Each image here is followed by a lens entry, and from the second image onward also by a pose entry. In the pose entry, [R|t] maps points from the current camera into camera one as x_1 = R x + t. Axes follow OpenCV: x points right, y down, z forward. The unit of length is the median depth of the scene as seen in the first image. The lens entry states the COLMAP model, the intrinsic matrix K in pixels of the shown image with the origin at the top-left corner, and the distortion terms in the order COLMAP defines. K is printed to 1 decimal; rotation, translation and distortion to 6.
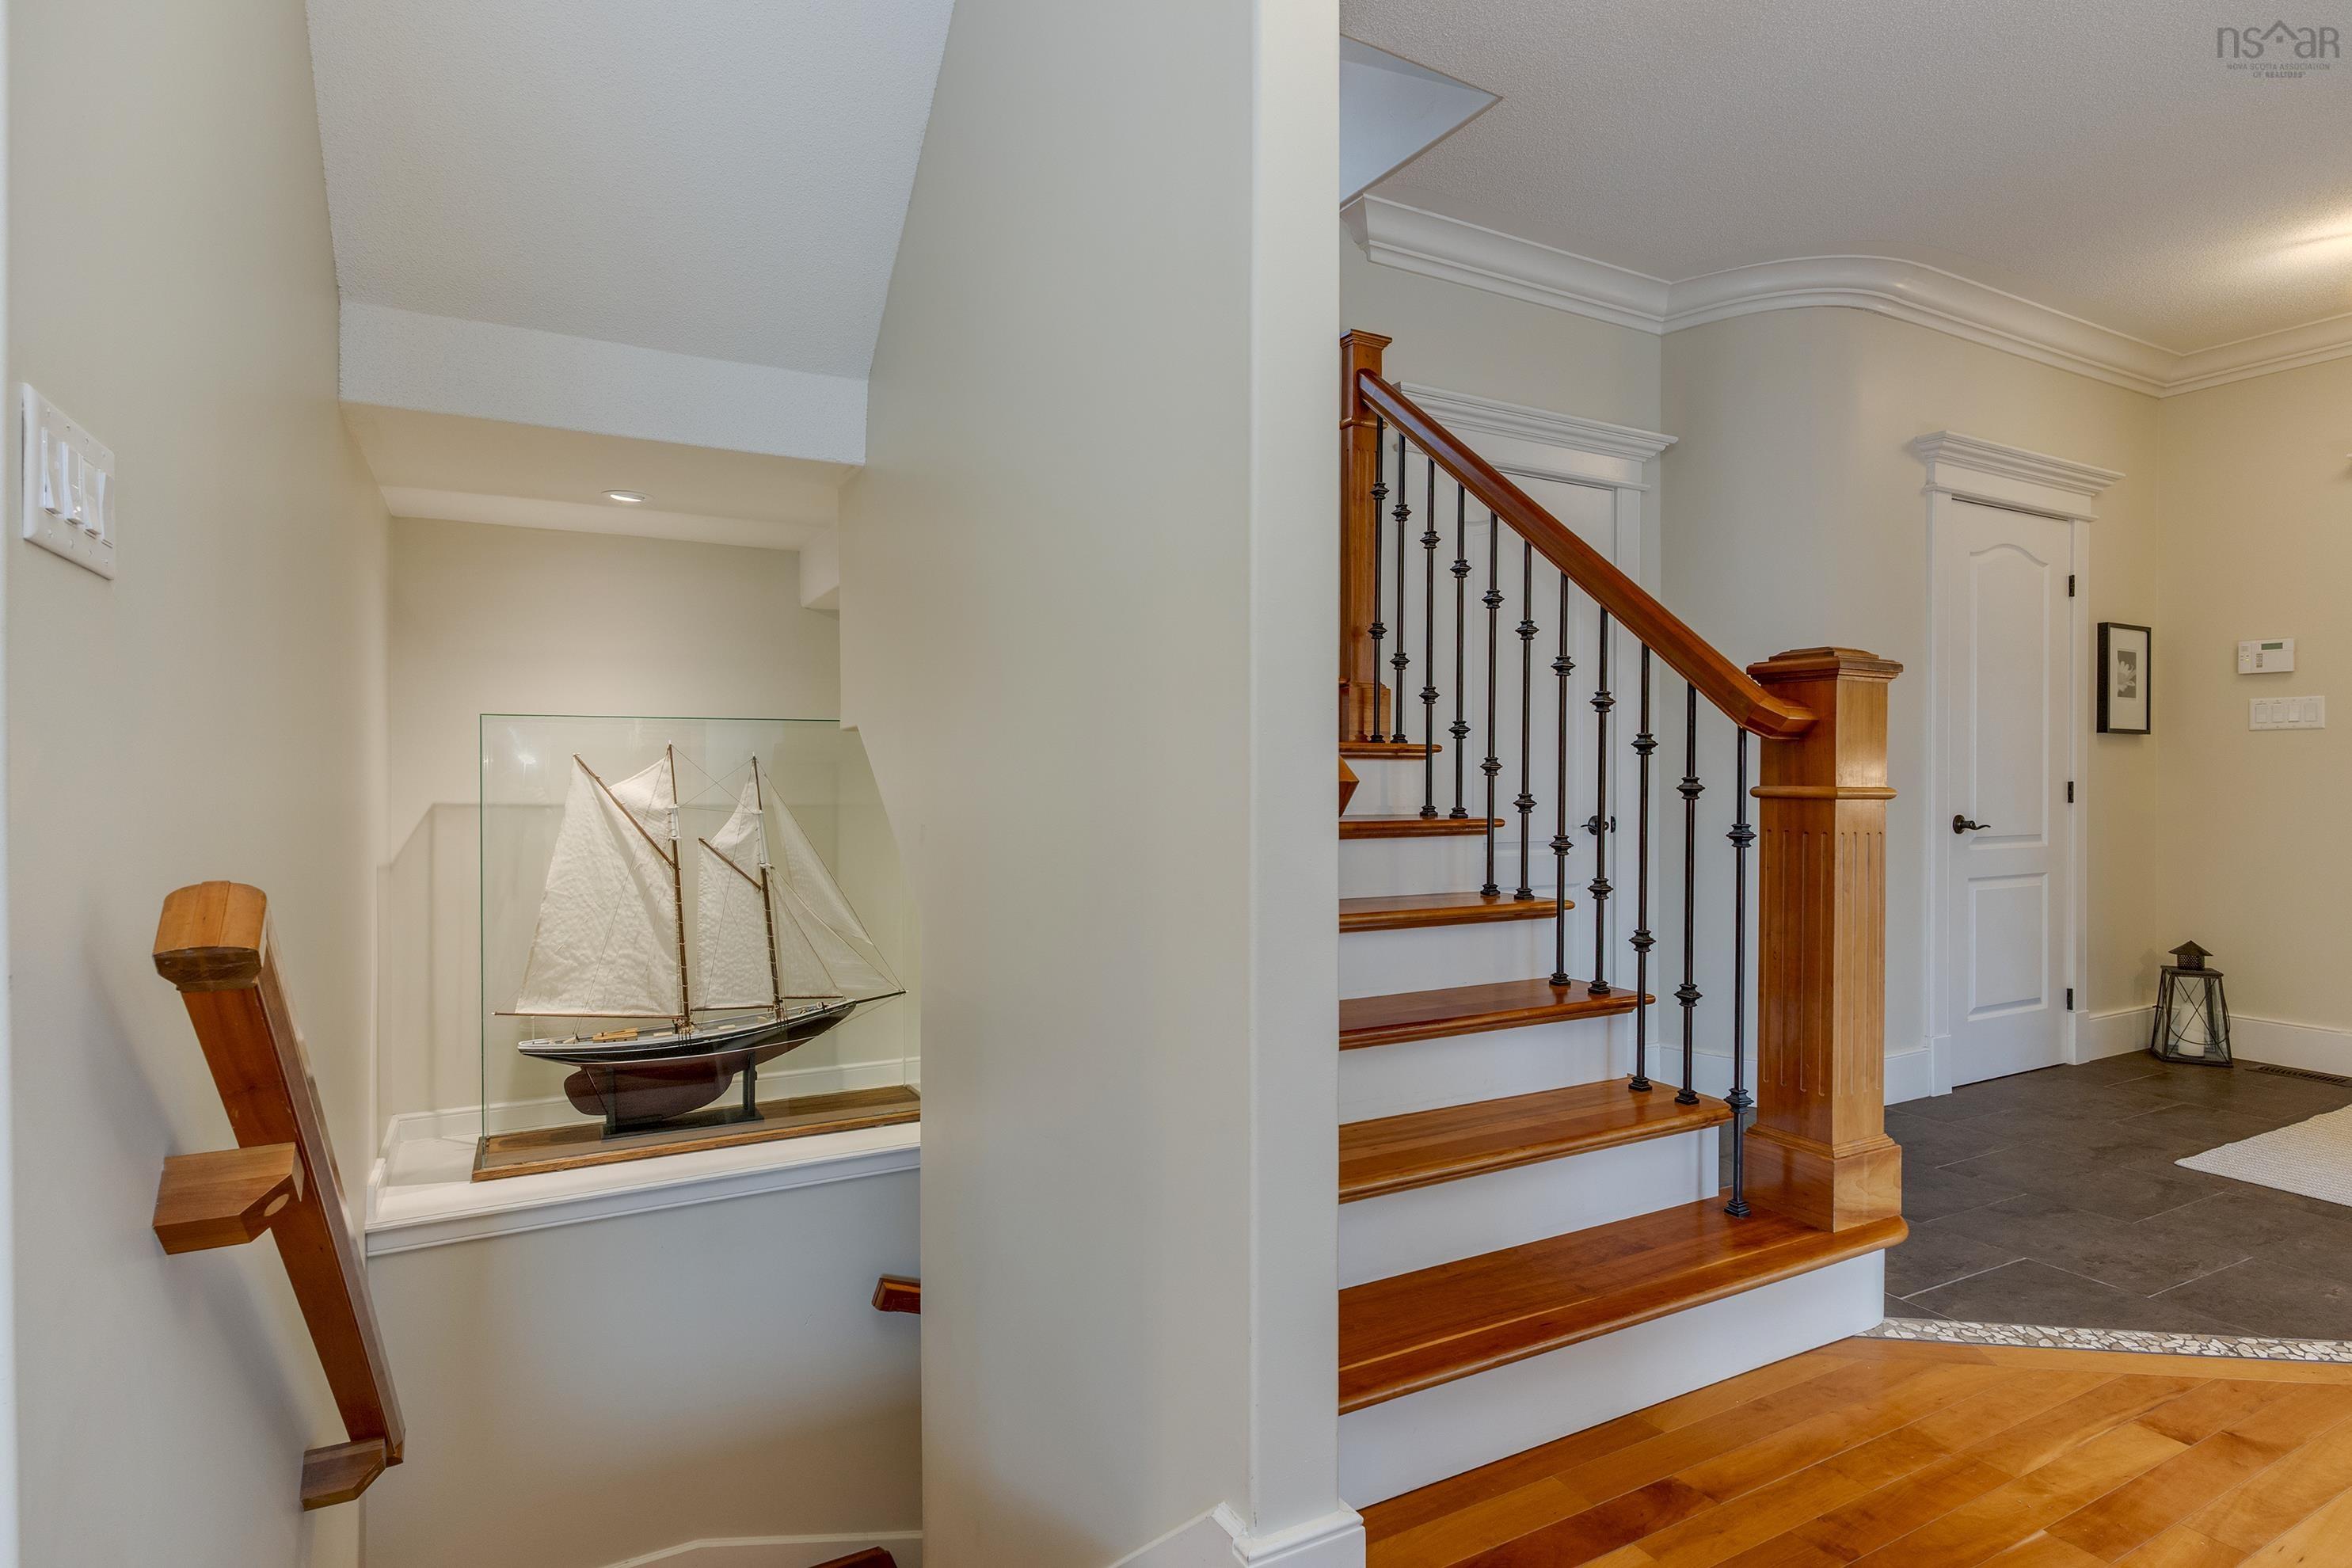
lens RADIAL K [[1166.6, 0, 1156.4], [0, 1166.6, 772.8], [0, 0, 1]] dist [0.001382, 0.000740]
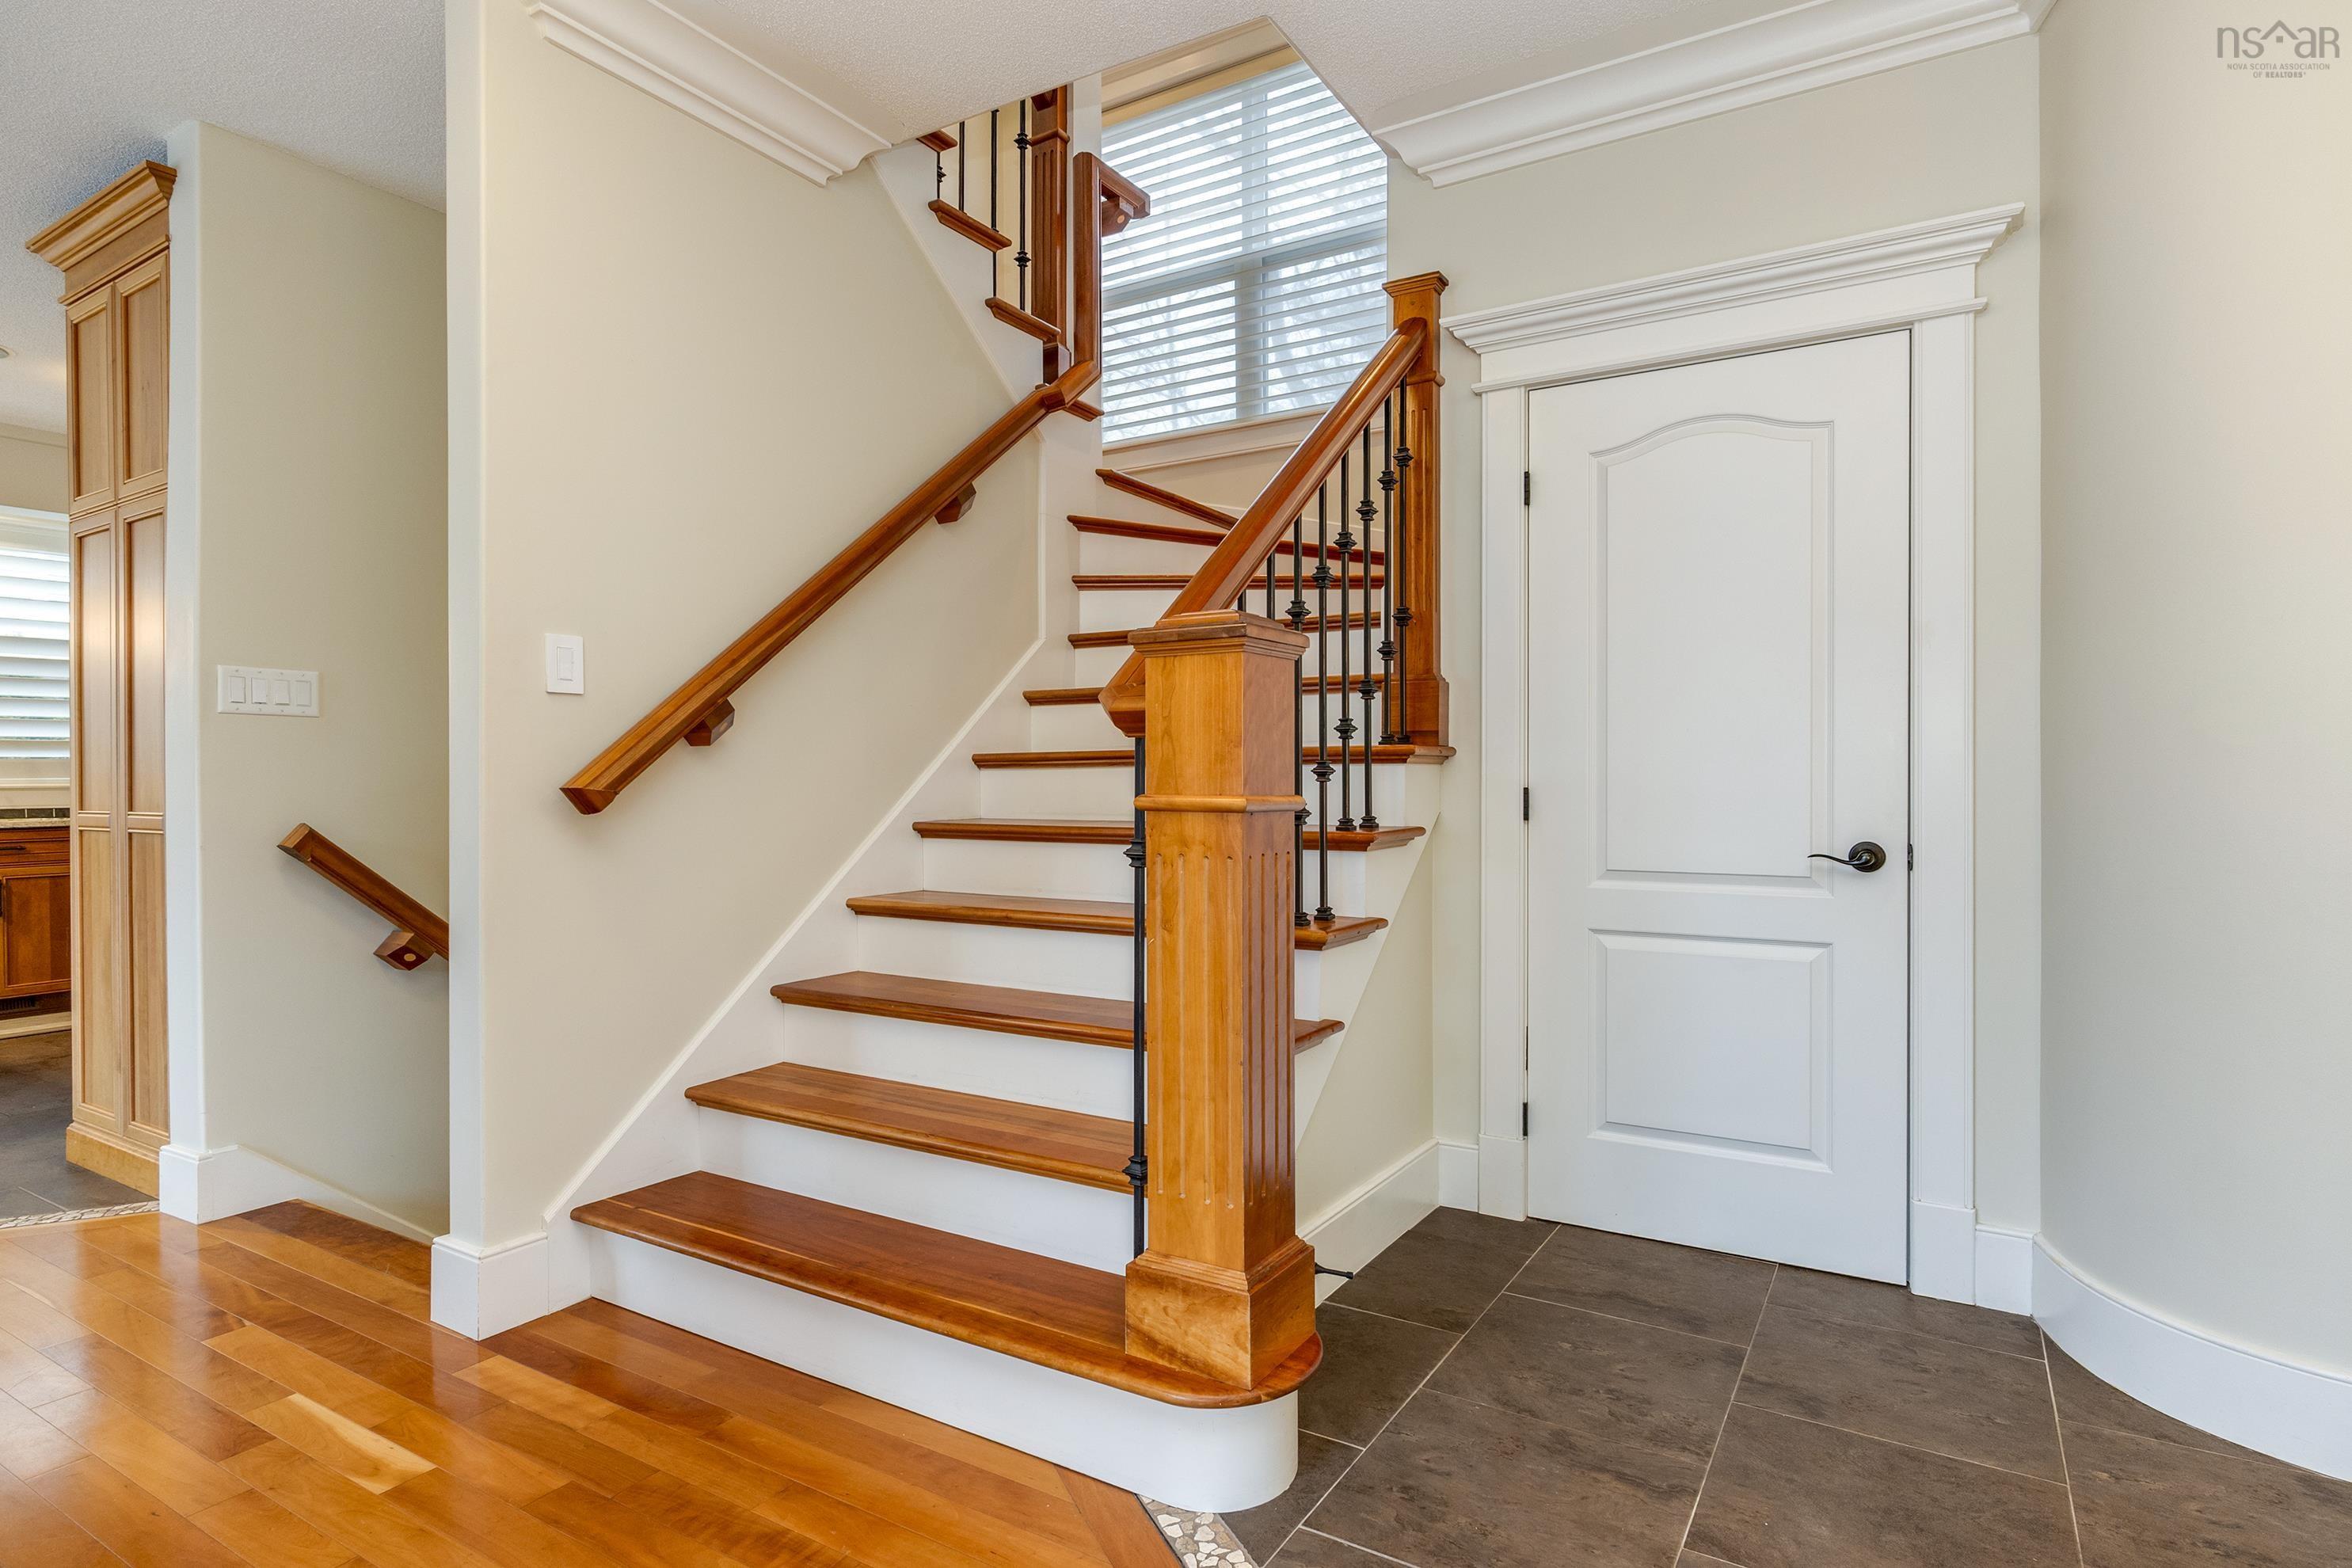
lens RADIAL K [[1166.6, 0, 1209.3], [0, 1166.6, 766.0], [0, 0, 1]] dist [0.001382, 0.000740]
pose [[0.536192, -0.021184, -0.843830, 1.300656], [0.012113, 0.999775, -0.017402, 0.007213], [0.844009, -0.000891, 0.536328, 0.624157]]
